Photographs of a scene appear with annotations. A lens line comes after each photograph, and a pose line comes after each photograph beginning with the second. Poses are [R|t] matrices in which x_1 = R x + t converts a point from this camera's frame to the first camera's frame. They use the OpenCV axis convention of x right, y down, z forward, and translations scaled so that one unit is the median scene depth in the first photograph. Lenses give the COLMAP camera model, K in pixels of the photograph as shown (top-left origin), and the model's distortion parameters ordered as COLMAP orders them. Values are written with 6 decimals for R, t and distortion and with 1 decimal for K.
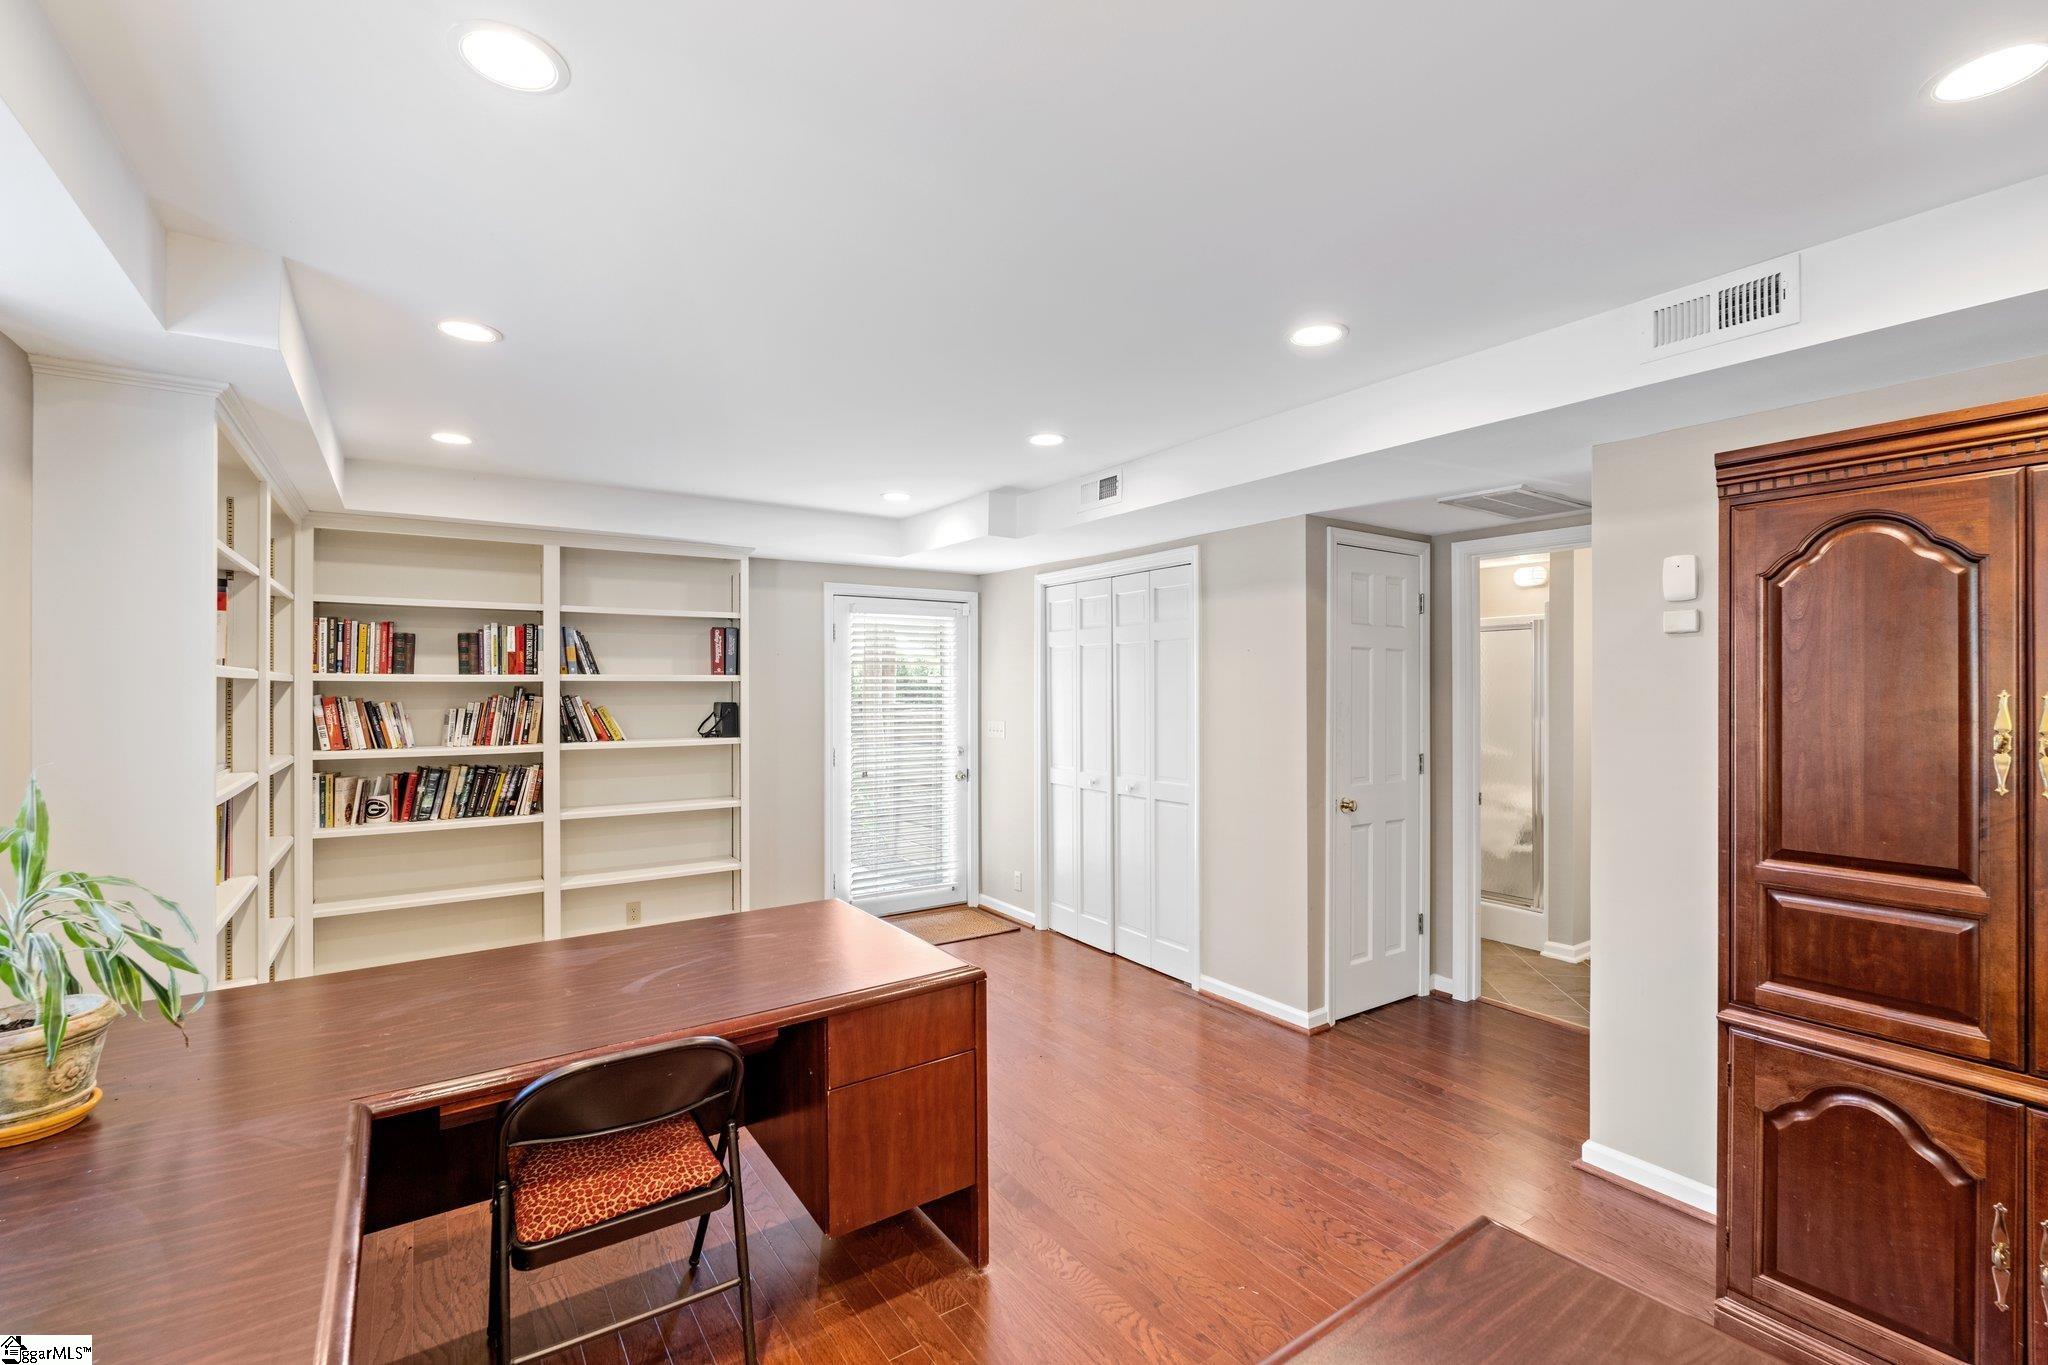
lens RADIAL K [[892.7, 0, 1021.2], [0, 892.7, 686.8], [0, 0, 1]] dist [0.000838, 0.000142]
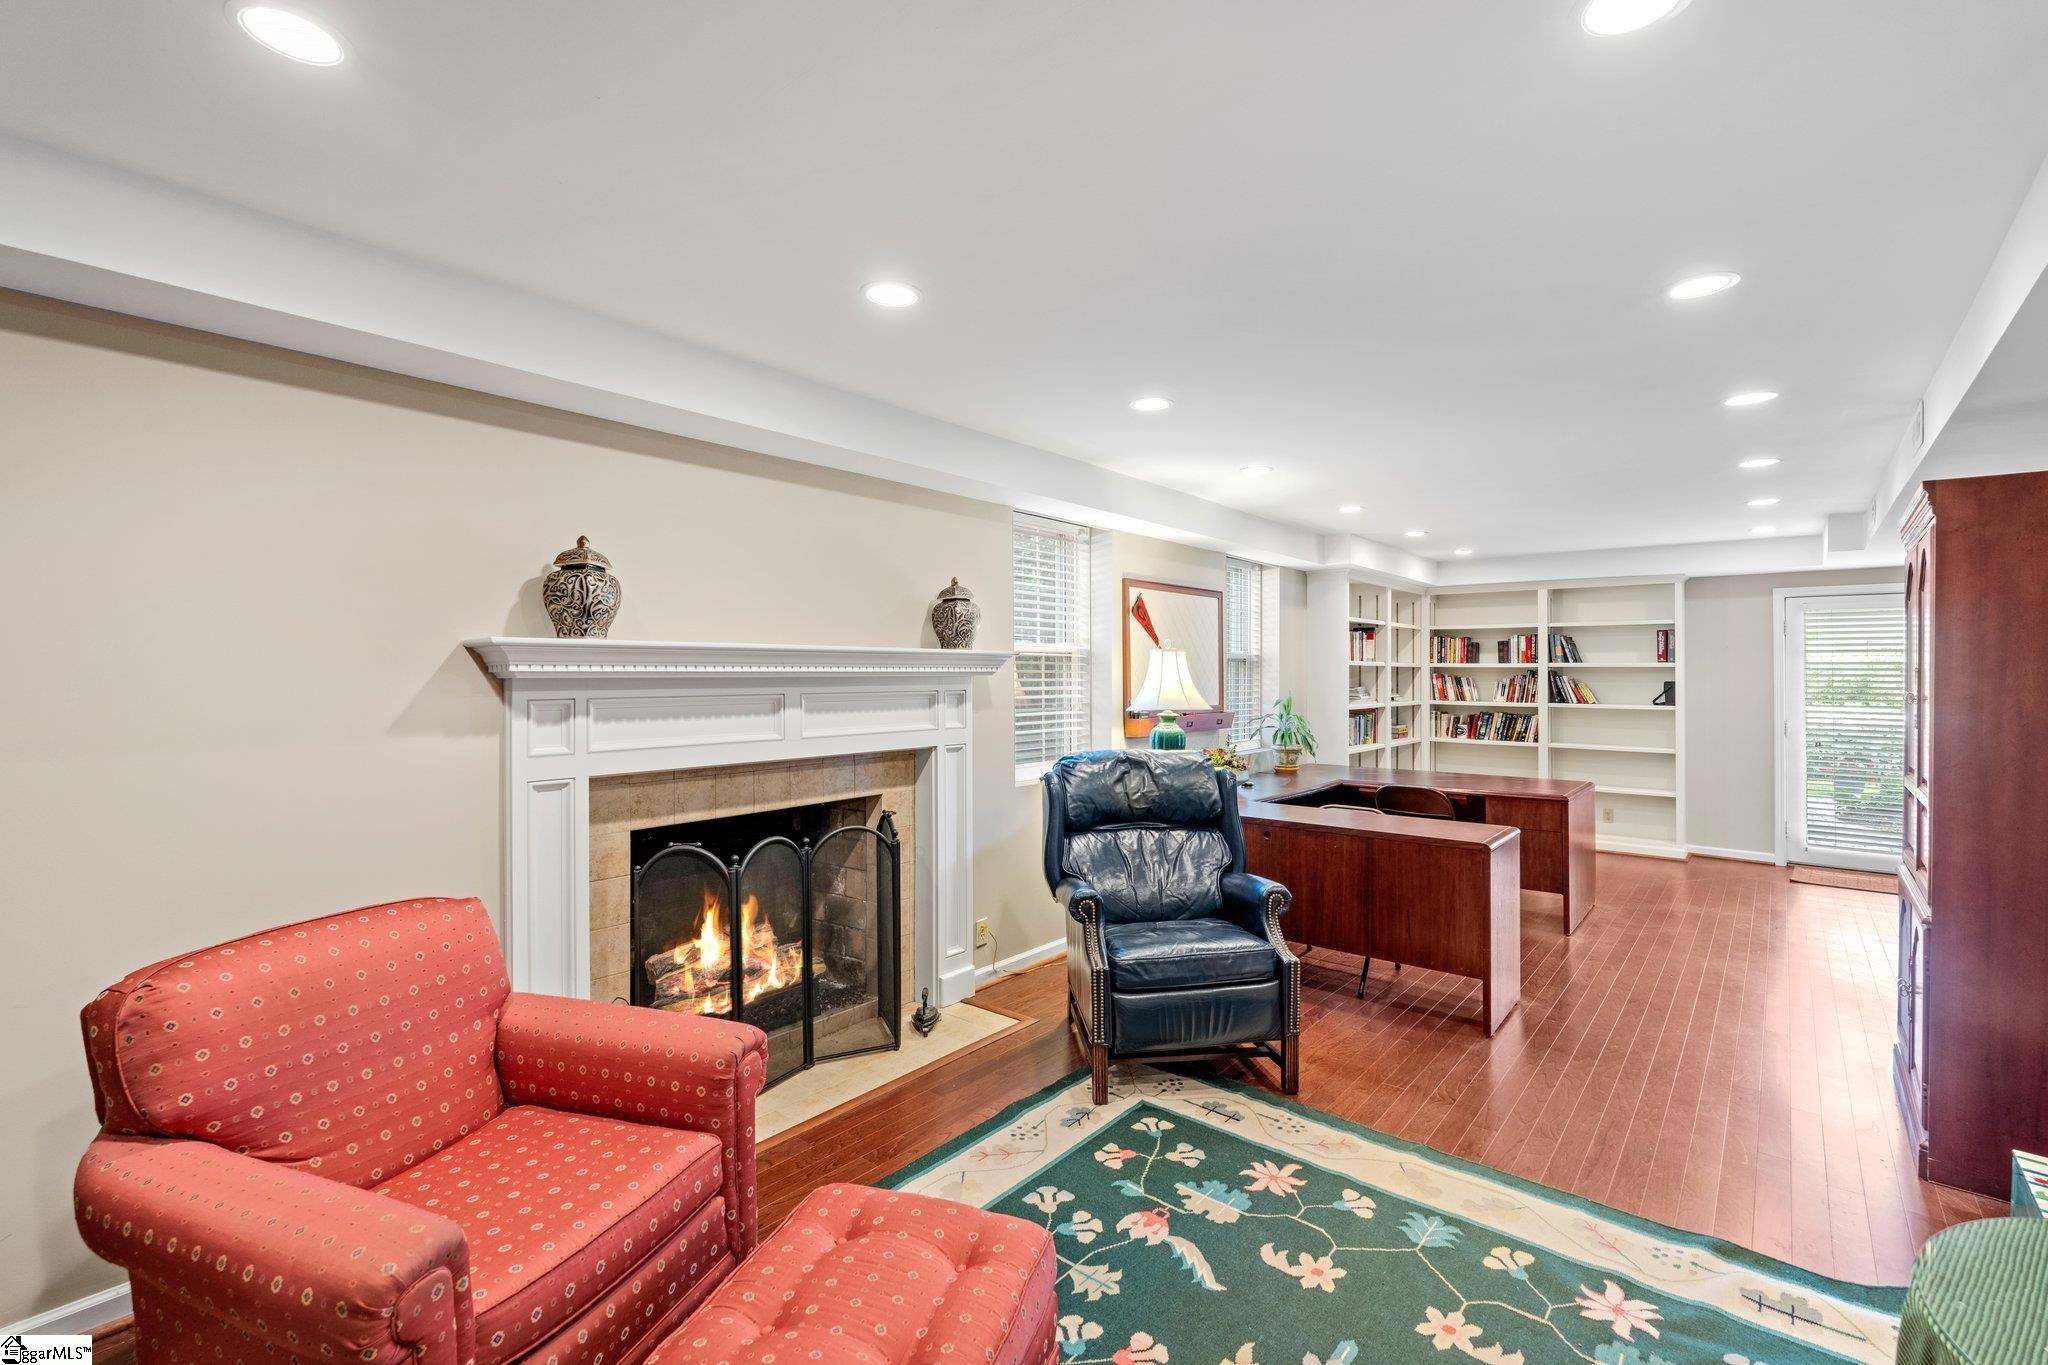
lens RADIAL K [[892.7, 0, 1021.5], [0, 892.7, 675.9], [0, 0, 1]] dist [0.000838, 0.000142]
pose [[0.251048, 0.010046, -0.967922, 0.921343], [-0.005981, 0.999943, 0.008827, 0.001874], [0.967956, 0.003573, 0.251094, -0.433962]]
